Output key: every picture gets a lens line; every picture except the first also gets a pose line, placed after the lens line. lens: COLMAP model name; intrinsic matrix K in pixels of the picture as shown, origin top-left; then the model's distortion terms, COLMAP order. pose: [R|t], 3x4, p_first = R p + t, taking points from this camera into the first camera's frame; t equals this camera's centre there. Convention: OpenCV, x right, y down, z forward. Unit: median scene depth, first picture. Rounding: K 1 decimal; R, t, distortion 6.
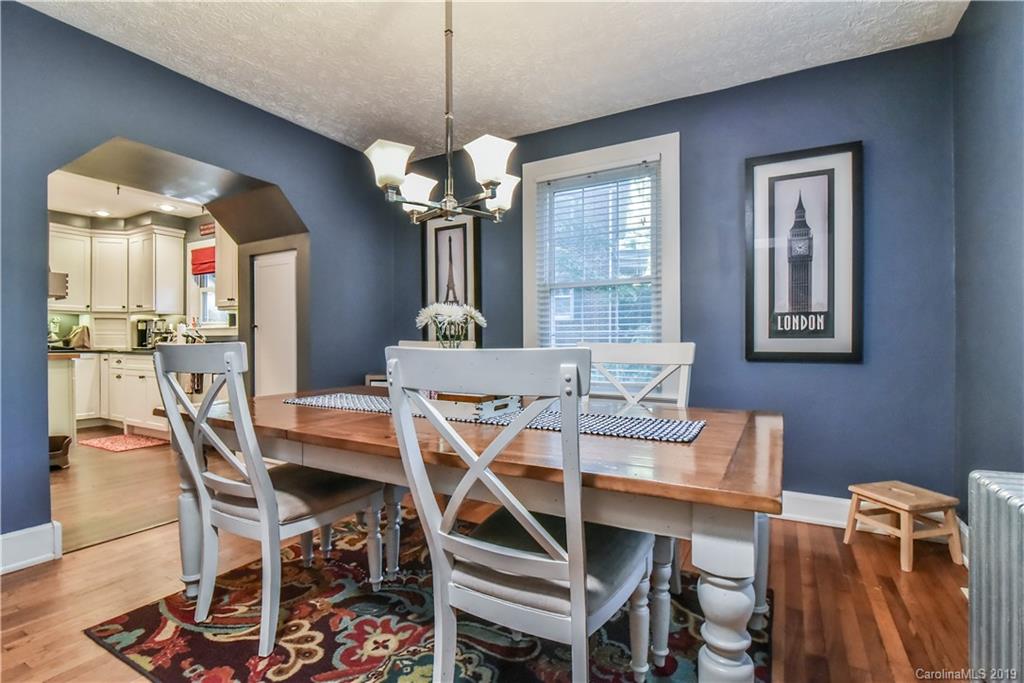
lens RADIAL K [[473.4, 0, 511.0], [0, 473.4, 341.4], [0, 0, 1]] dist [-0.019631, -0.000553]
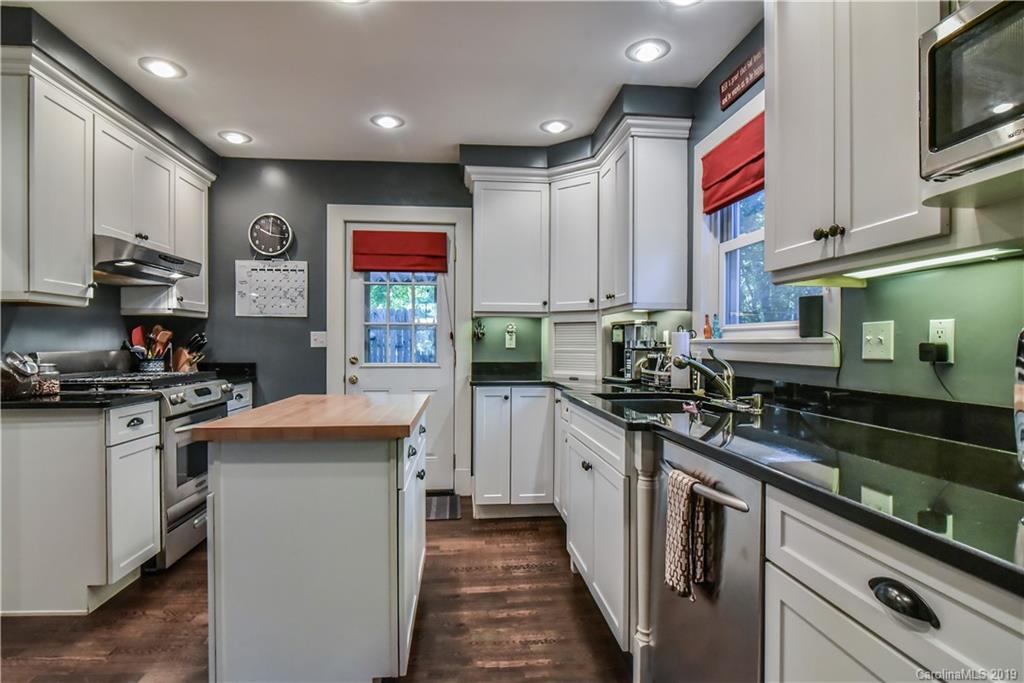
lens RADIAL K [[541.3, 0, 511.5], [0, 541.3, 345.6], [0, 0, 1]] dist [-0.020322, 0.000064]
pose [[0.574098, 0.006215, -0.818763, -0.376625], [-0.004823, 0.999980, 0.004209, -0.024241], [0.818773, 0.001532, 0.574116, 0.572245]]
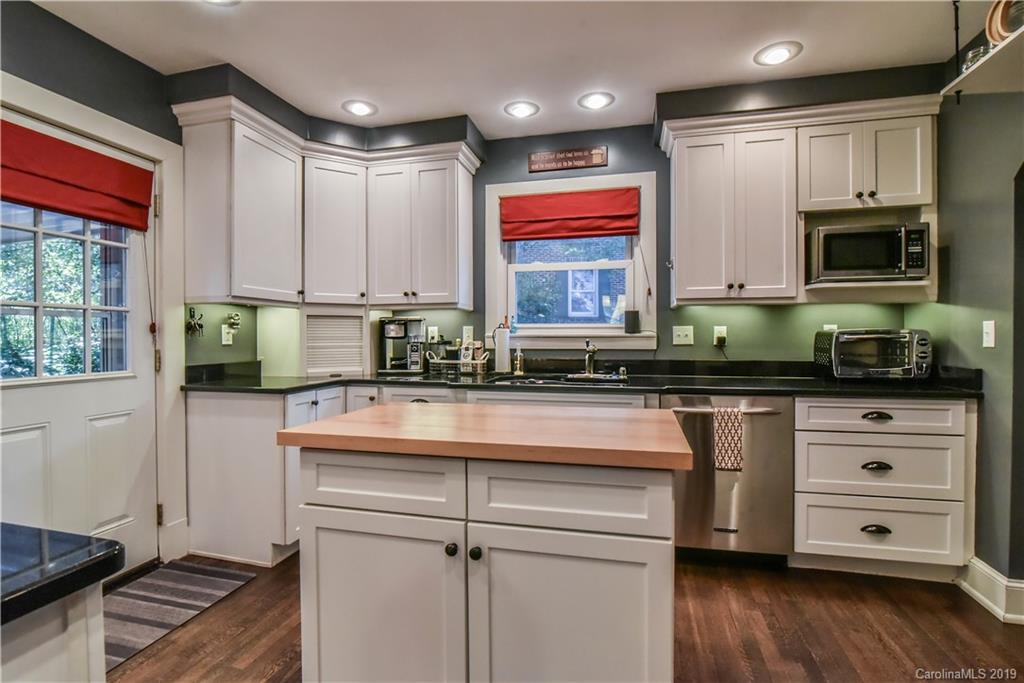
lens RADIAL K [[473.4, 0, 513.4], [0, 473.4, 337.1], [0, 0, 1]] dist [-0.019631, -0.000553]
pose [[0.967372, -0.001560, 0.253355, -0.868512], [0.002177, 0.999995, -0.002156, -0.023981], [-0.253350, 0.002637, 0.967371, 0.420857]]
